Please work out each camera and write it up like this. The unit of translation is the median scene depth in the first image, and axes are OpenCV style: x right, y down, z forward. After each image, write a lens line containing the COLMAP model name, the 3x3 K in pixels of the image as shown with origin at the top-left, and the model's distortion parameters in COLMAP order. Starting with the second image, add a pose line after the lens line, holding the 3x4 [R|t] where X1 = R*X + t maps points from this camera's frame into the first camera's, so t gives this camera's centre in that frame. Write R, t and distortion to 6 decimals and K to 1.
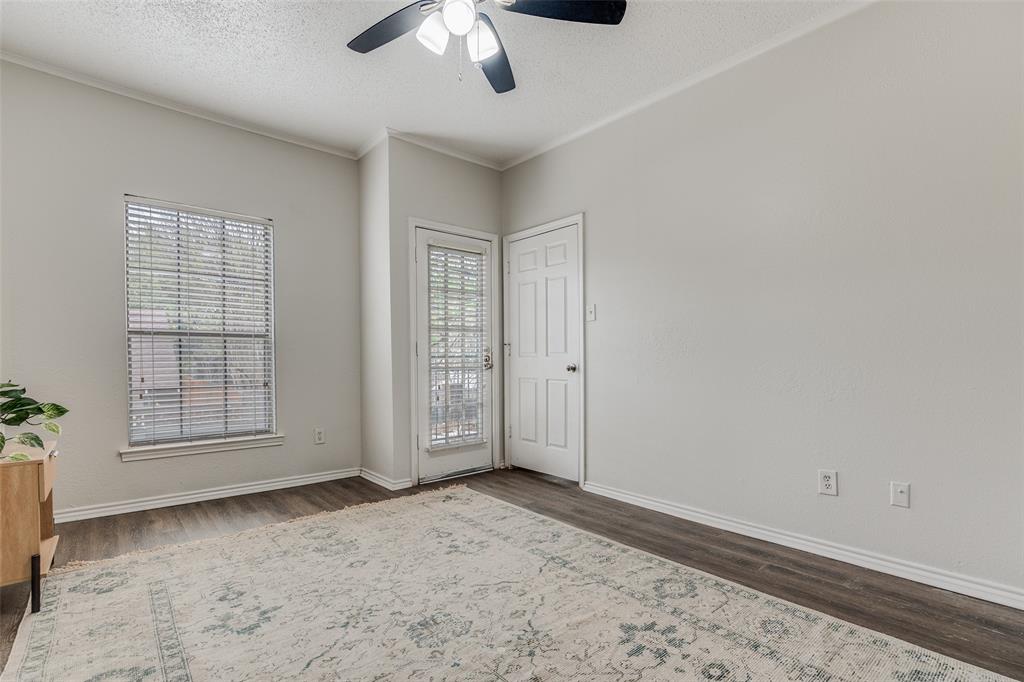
lens RADIAL K [[477.2, 0, 514.3], [0, 477.2, 362.1], [0, 0, 1]] dist [-0.006269, 0.000007]
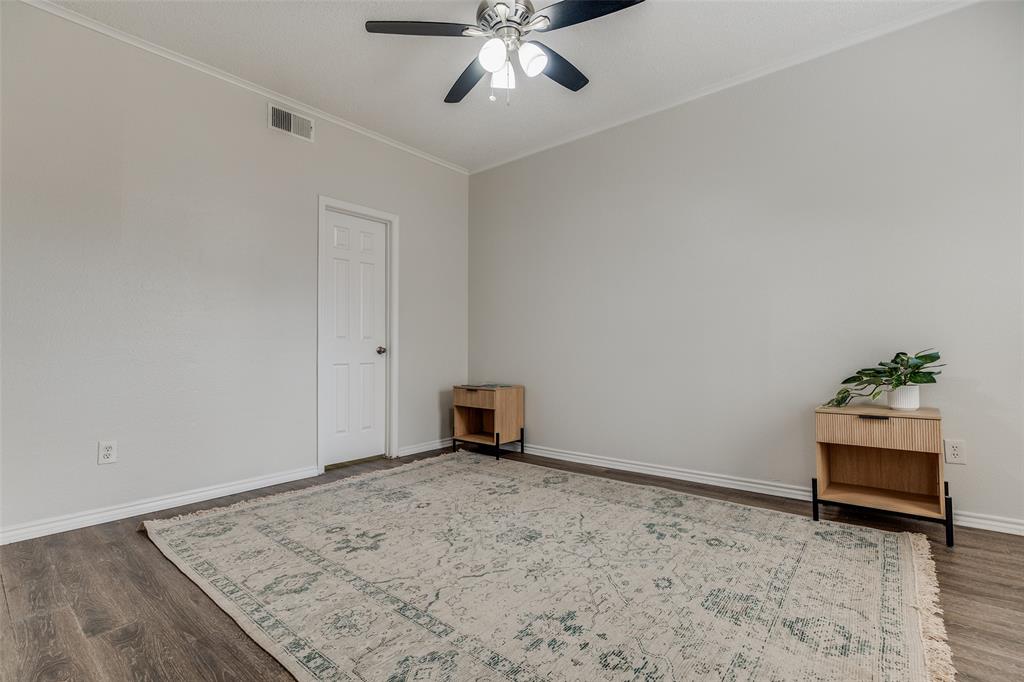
lens RADIAL K [[467.4, 0, 515.0], [0, 467.4, 337.2], [0, 0, 1]] dist [-0.010240, 0.001155]
pose [[-0.986059, 0.000277, -0.166398, 0.050974], [0.002648, 0.999898, -0.014026, 0.011071], [0.166377, -0.014271, -0.985959, 1.615465]]
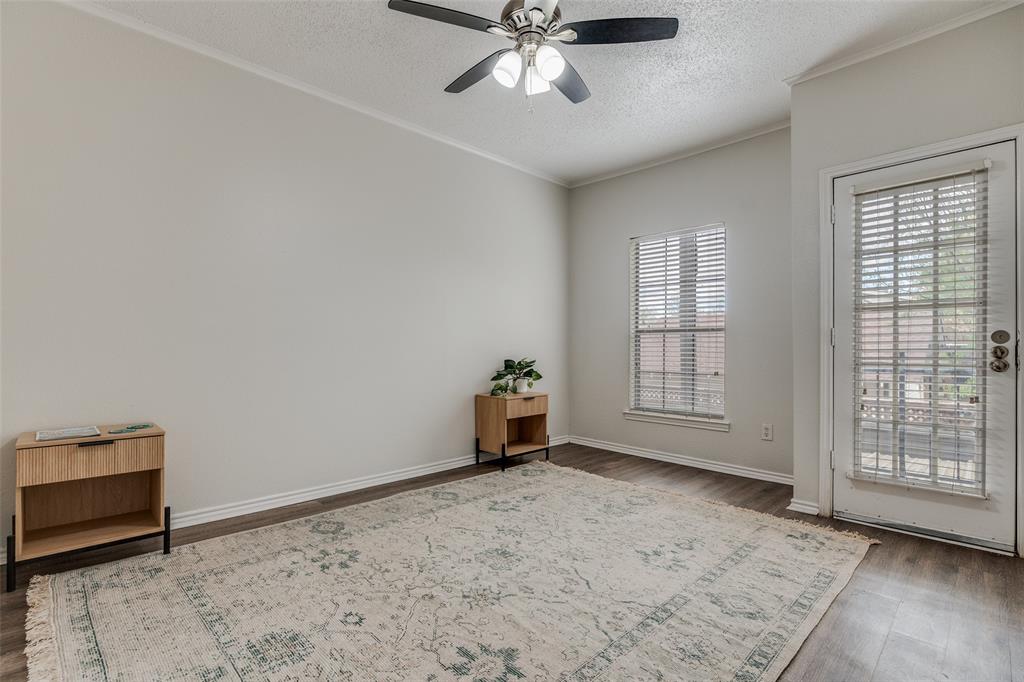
lens RADIAL K [[474.6, 0, 503.4], [0, 474.6, 345.3], [0, 0, 1]] dist [-0.010758, 0.000800]
pose [[0.047059, -0.008195, -0.998858, 0.785327], [-0.014522, 0.999855, -0.008887, -0.002591], [0.998787, 0.014923, 0.046933, 0.661130]]
